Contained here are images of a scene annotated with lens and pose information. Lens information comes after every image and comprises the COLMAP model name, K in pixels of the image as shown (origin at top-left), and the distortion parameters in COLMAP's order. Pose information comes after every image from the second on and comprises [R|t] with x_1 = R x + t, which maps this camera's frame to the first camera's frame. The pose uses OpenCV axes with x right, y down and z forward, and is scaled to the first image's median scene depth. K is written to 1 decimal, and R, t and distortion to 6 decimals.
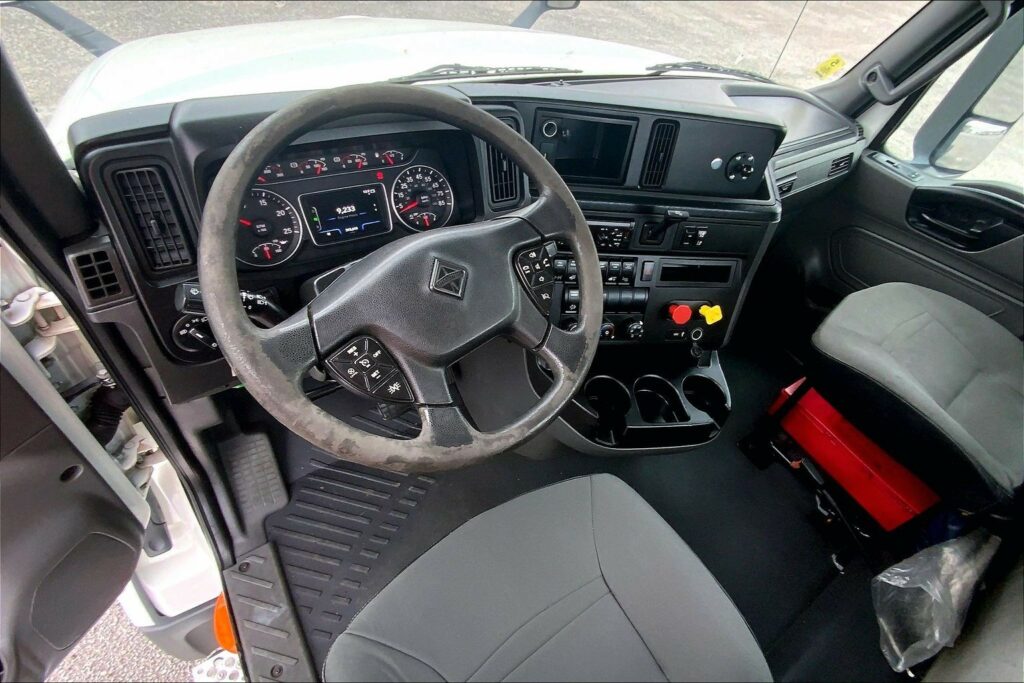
lens RADIAL K [[499.8, 0, 534.9], [0, 499.8, 338.8], [0, 0, 1]] dist [0.013920, -0.013406]
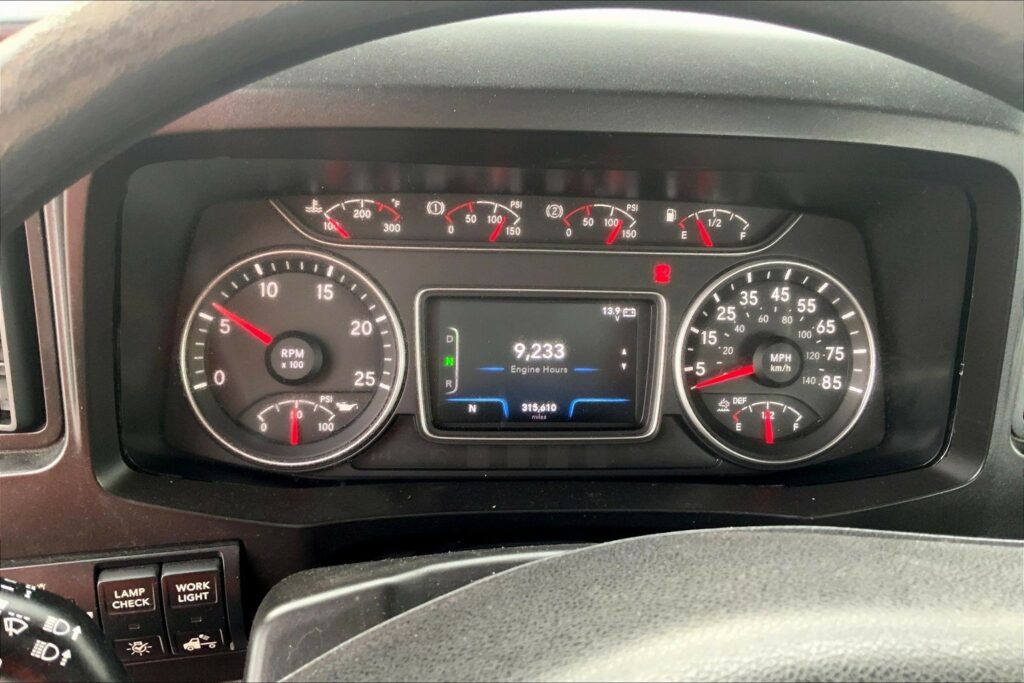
lens RADIAL K [[834.3, 0, 512.0], [0, 834.3, 341.5], [0, 0, 1]] dist [0.120496, -0.279442]
pose [[0.859410, 0.185502, -0.476449, -0.118769], [-0.299499, 0.937898, -0.175066, -0.152212], [0.414385, 0.293149, 0.861596, 0.481389]]
